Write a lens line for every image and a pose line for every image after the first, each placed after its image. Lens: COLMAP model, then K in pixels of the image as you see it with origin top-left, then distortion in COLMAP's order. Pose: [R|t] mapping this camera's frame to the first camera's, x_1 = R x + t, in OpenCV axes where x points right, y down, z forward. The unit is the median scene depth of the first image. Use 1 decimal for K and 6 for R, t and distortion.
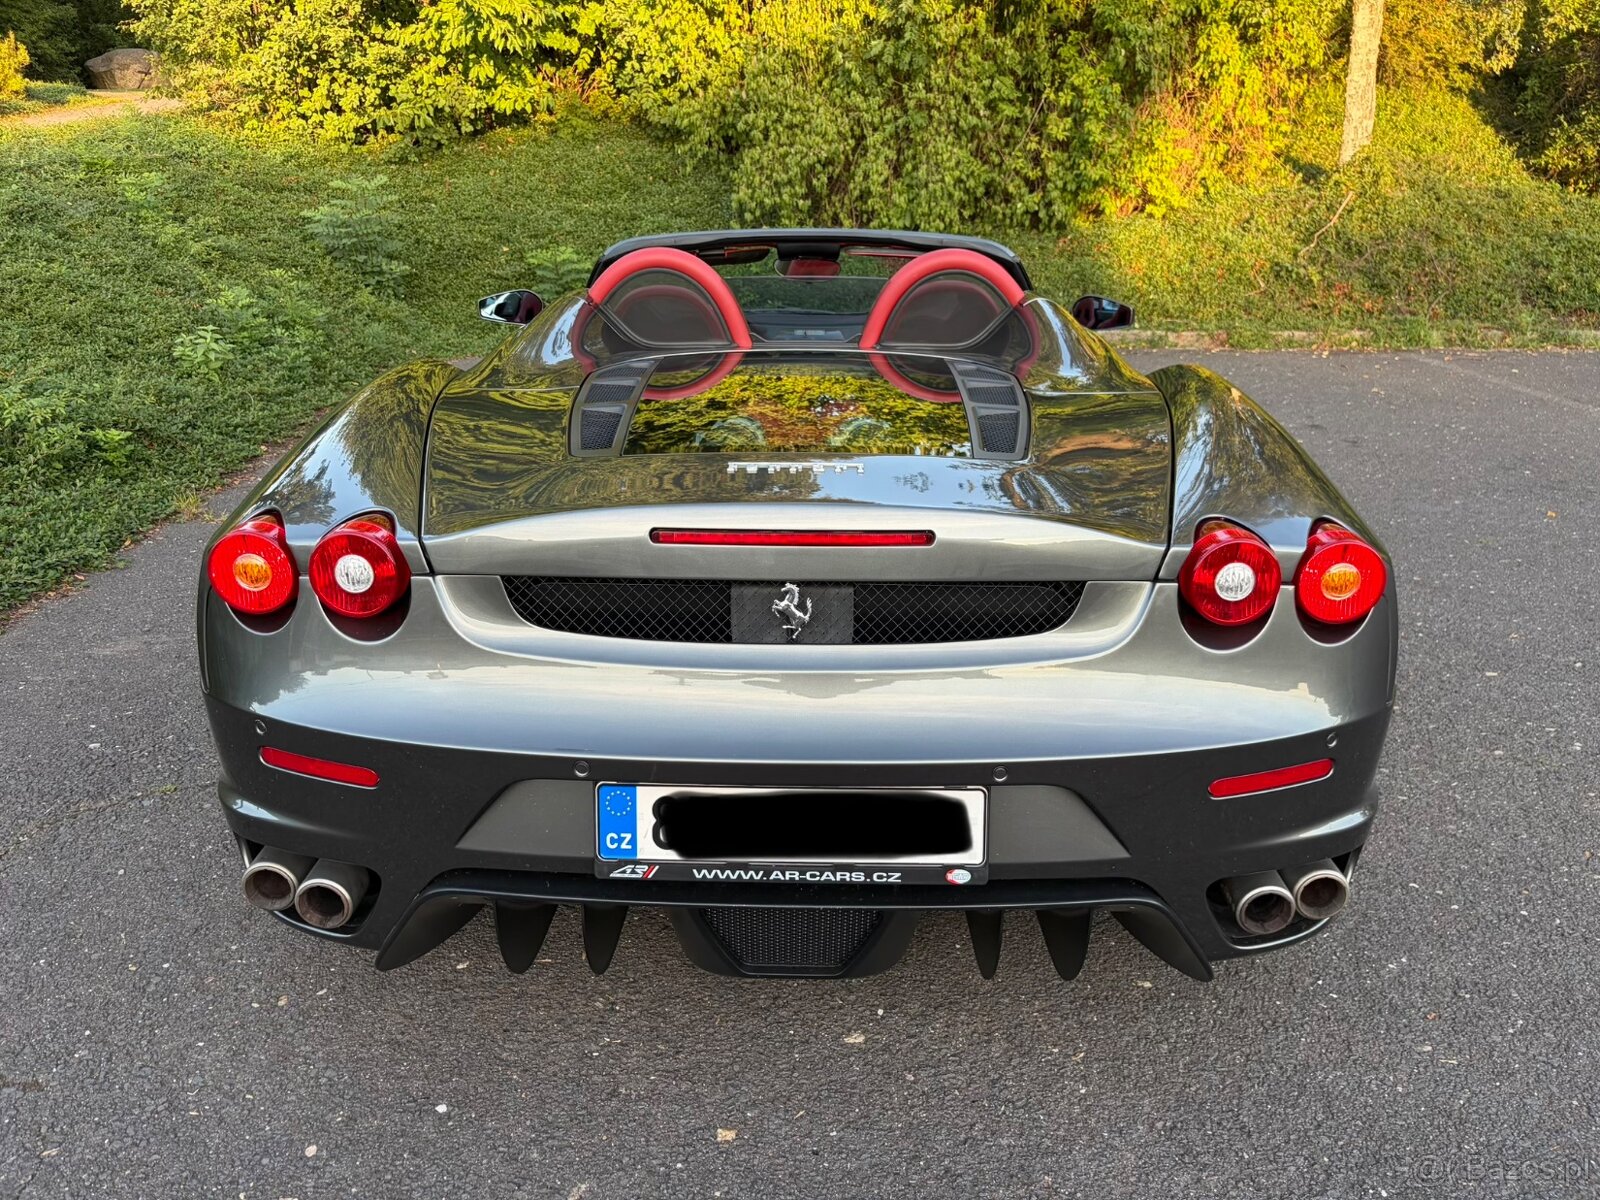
lens RADIAL K [[1217.3, 0, 796.6], [0, 1217.3, 610.1], [0, 0, 1]] dist [0.041055, -0.046184]
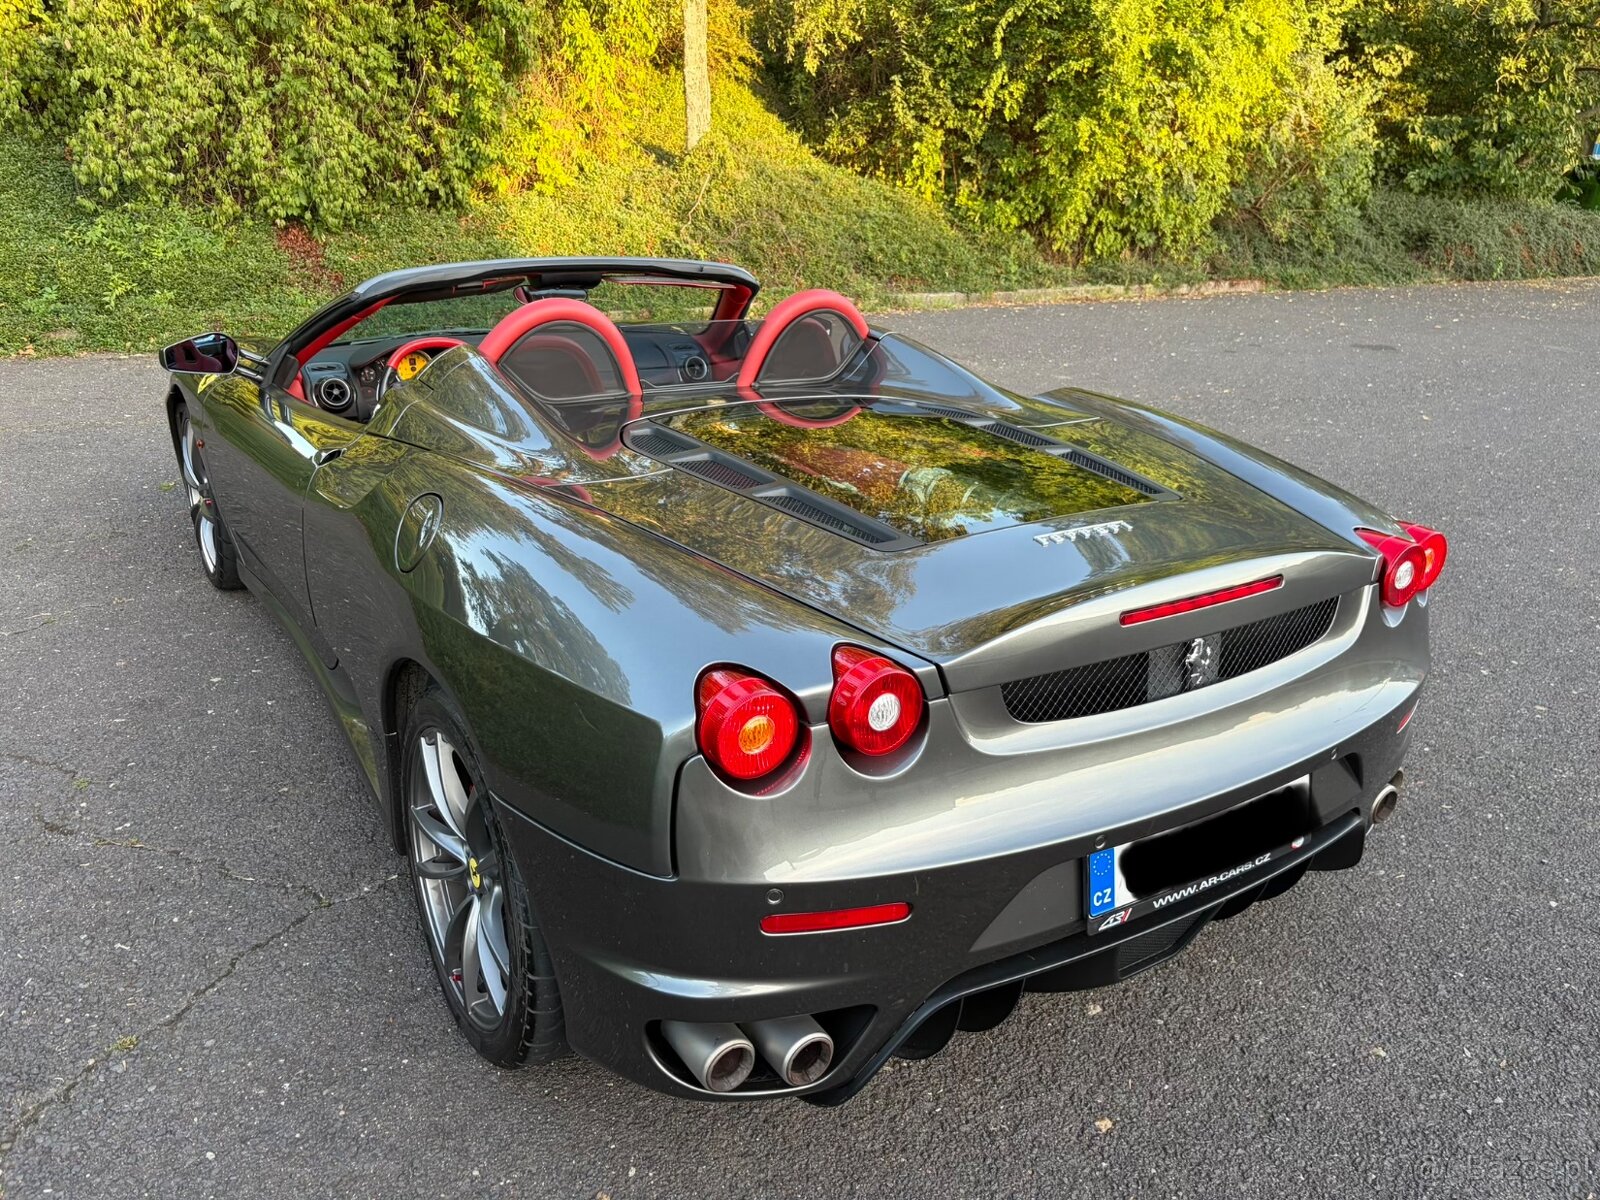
lens RADIAL K [[1217.3, 0, 803.2], [0, 1217.3, 604.7], [0, 0, 1]] dist [0.041055, -0.046184]
pose [[0.822693, -0.176776, 0.540302, -0.160177], [0.159412, 0.984028, 0.079225, -0.034992], [-0.545678, 0.020953, 0.837733, 0.038527]]
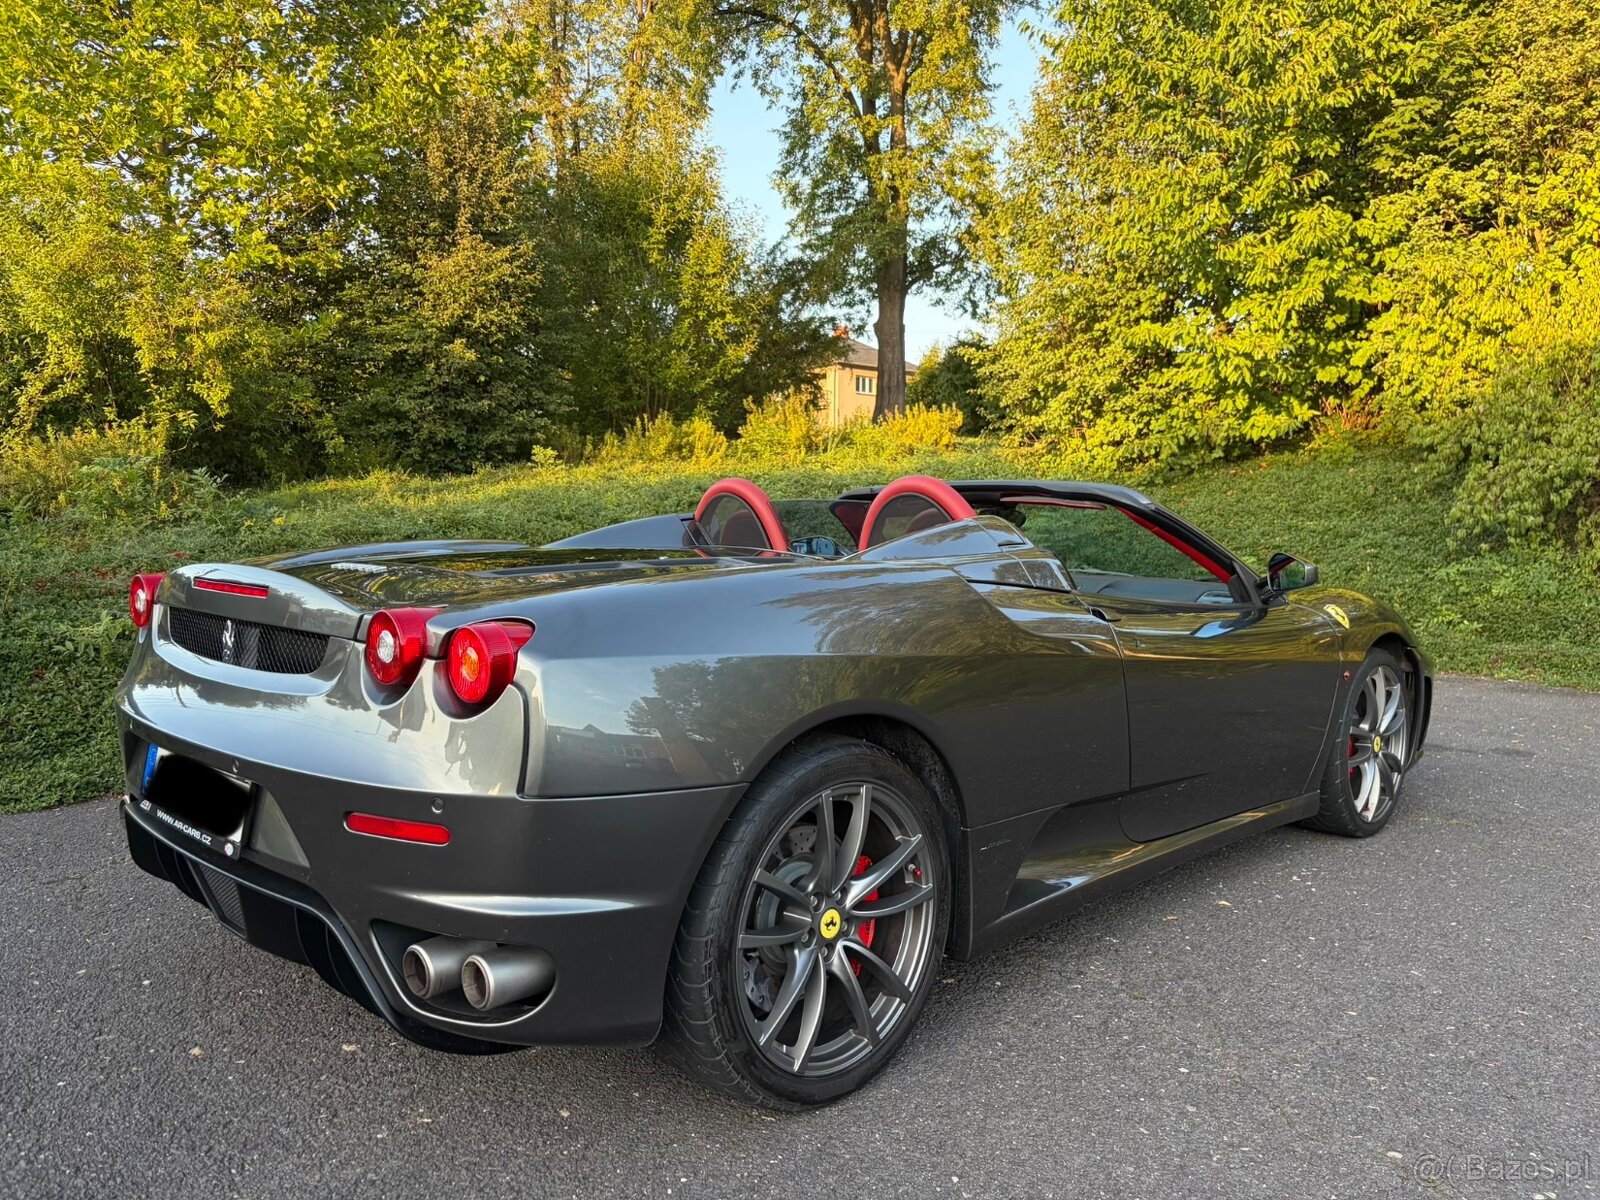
lens RADIAL K [[1217.3, 0, 799.3], [0, 1217.3, 613.3], [0, 0, 1]] dist [0.041055, -0.046184]
pose [[0.718503, 0.063836, -0.692588, 0.252894], [-0.247979, 0.953850, -0.169341, 0.008605], [0.649815, 0.293420, 0.701174, 0.071526]]
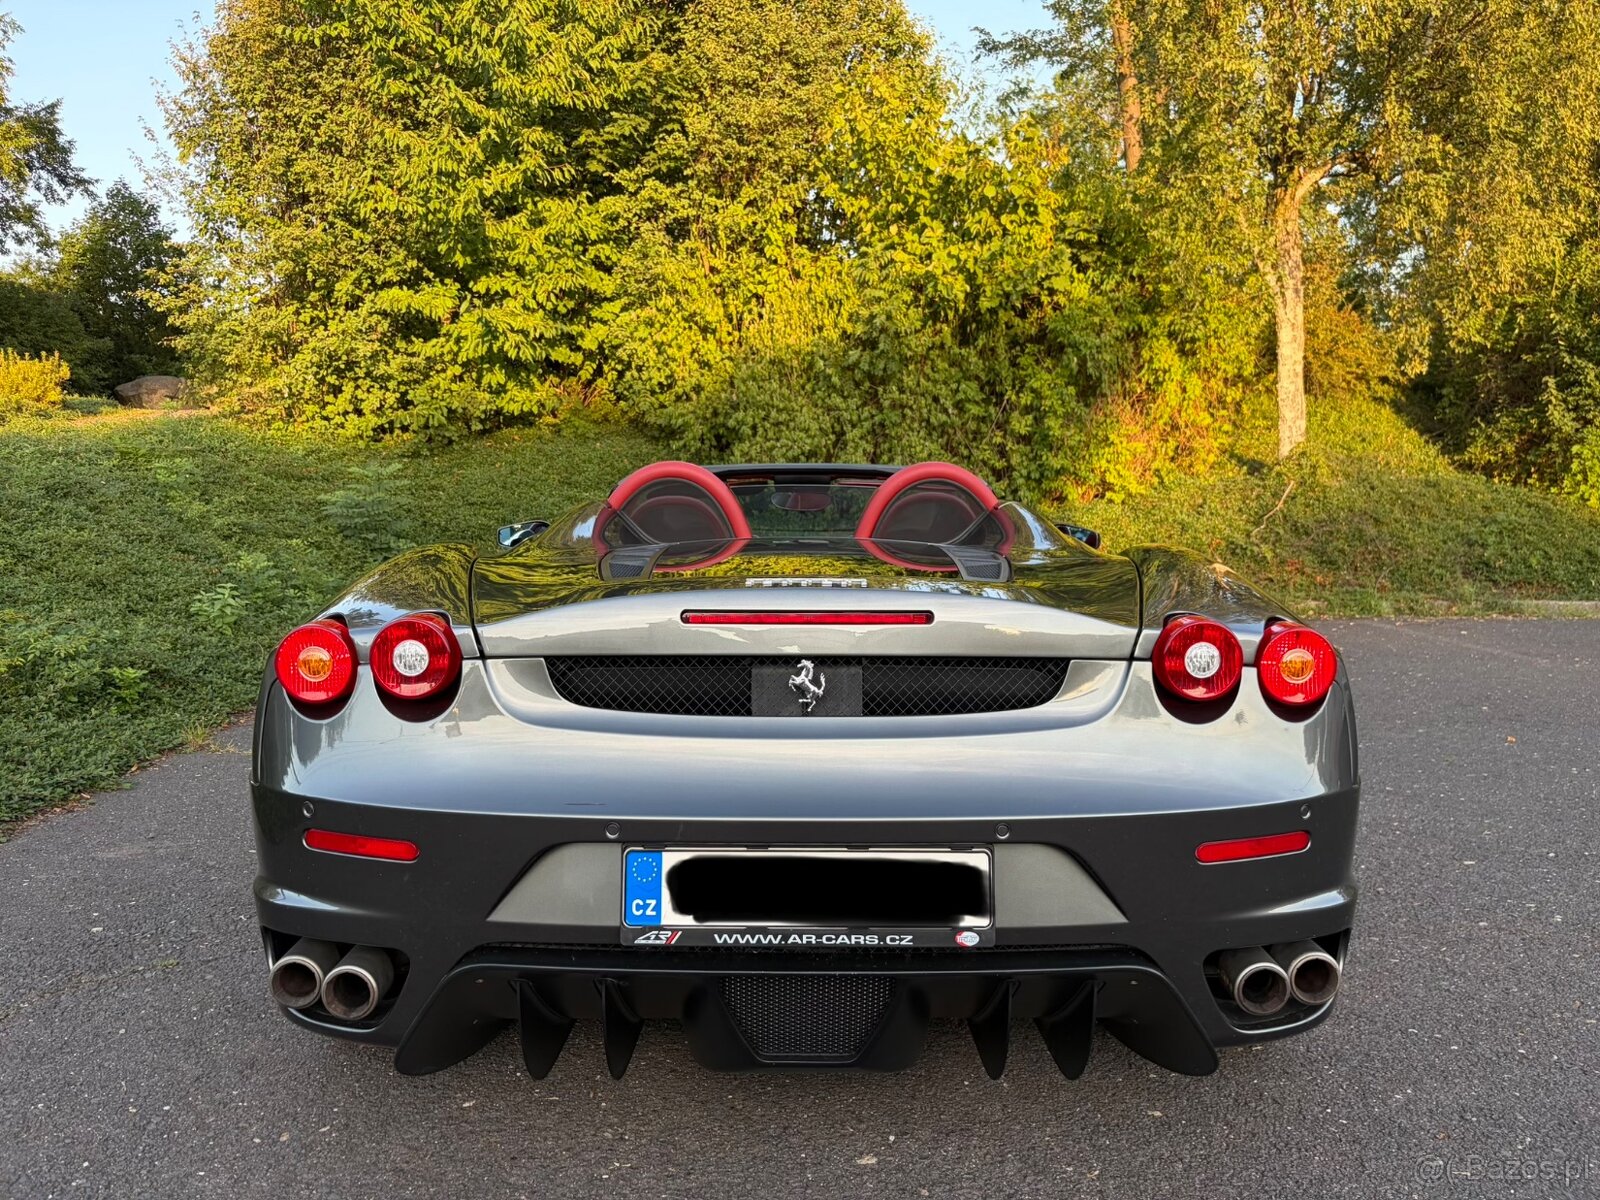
lens RADIAL K [[1217.3, 0, 800.7], [0, 1217.3, 607.3], [0, 0, 1]] dist [0.041055, -0.046184]
pose [[0.999808, -0.002965, 0.019375, -0.005288], [0.007651, 0.969097, -0.246563, 0.034894], [-0.018045, 0.246664, 0.968933, -0.015308]]
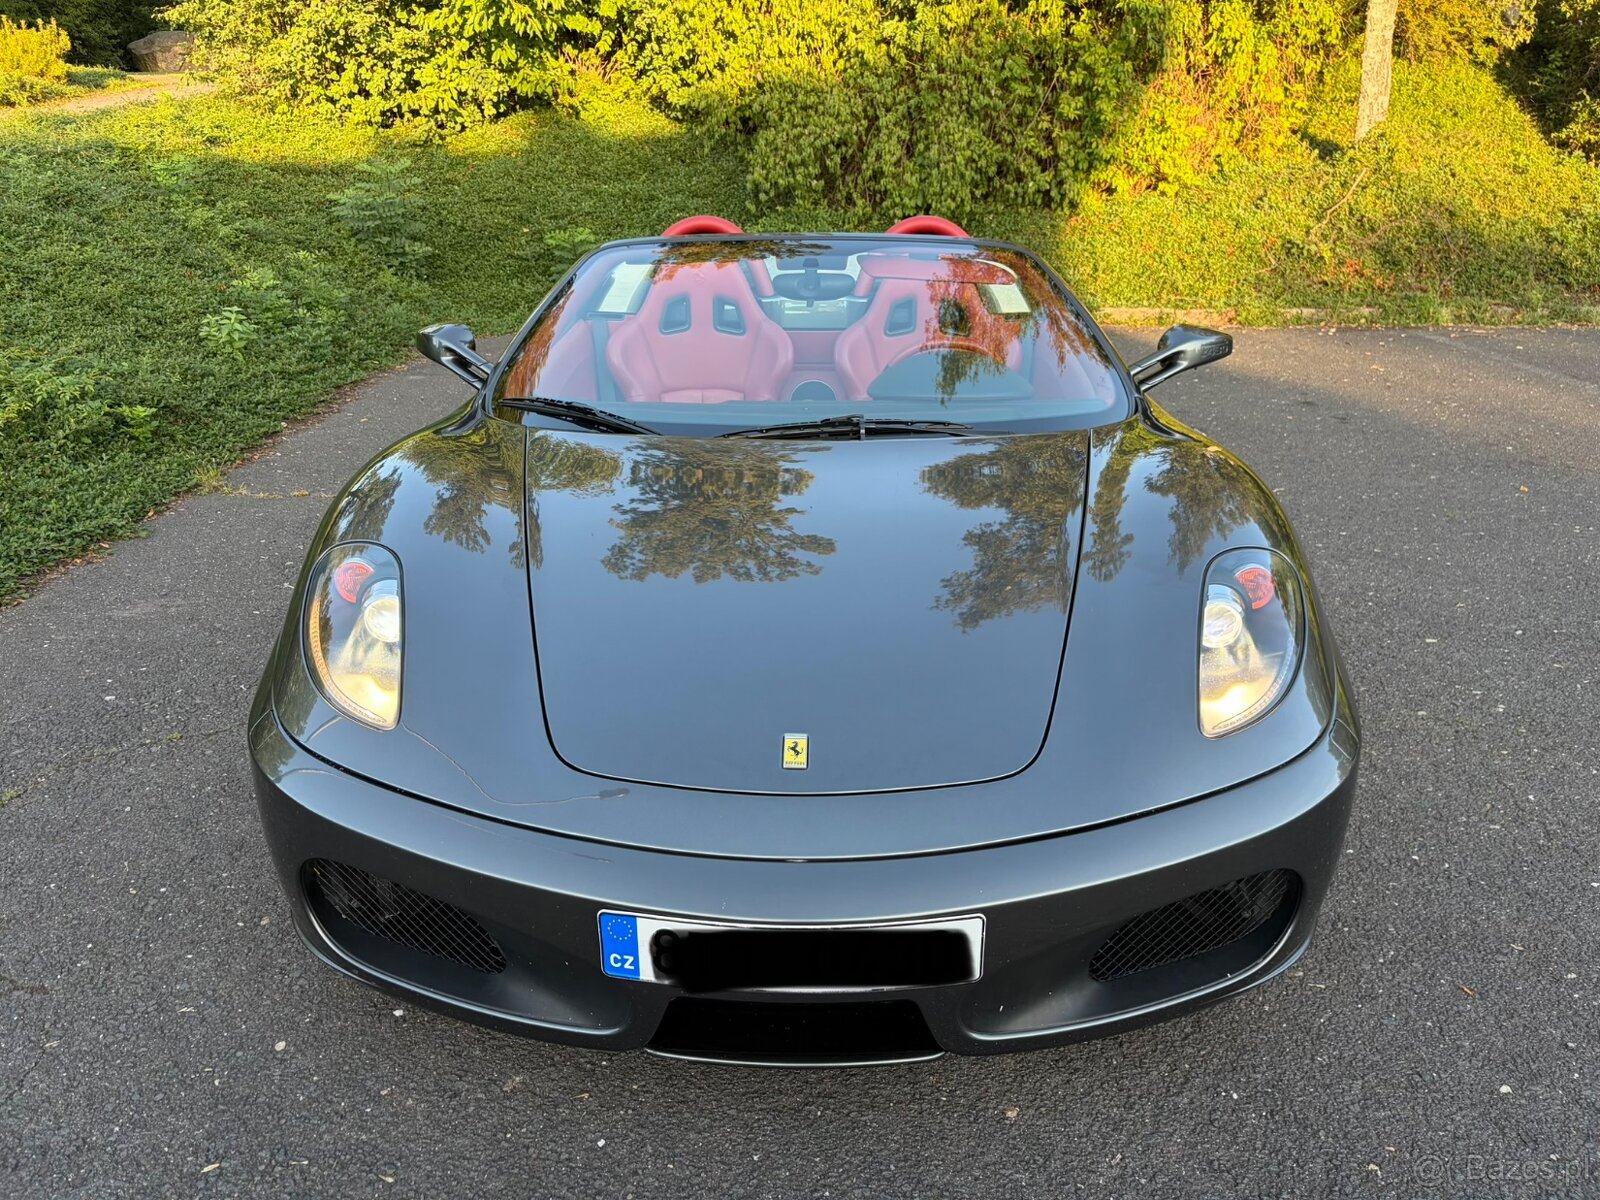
lens RADIAL K [[1217.3, 0, 797.2], [0, 1217.3, 602.8], [0, 0, 1]] dist [0.041055, -0.046184]
pose [[0.999573, 0.004290, -0.028918, 0.021296], [-0.003939, 0.999918, 0.012168, 0.003483], [0.028968, -0.012049, 0.999508, -0.020848]]
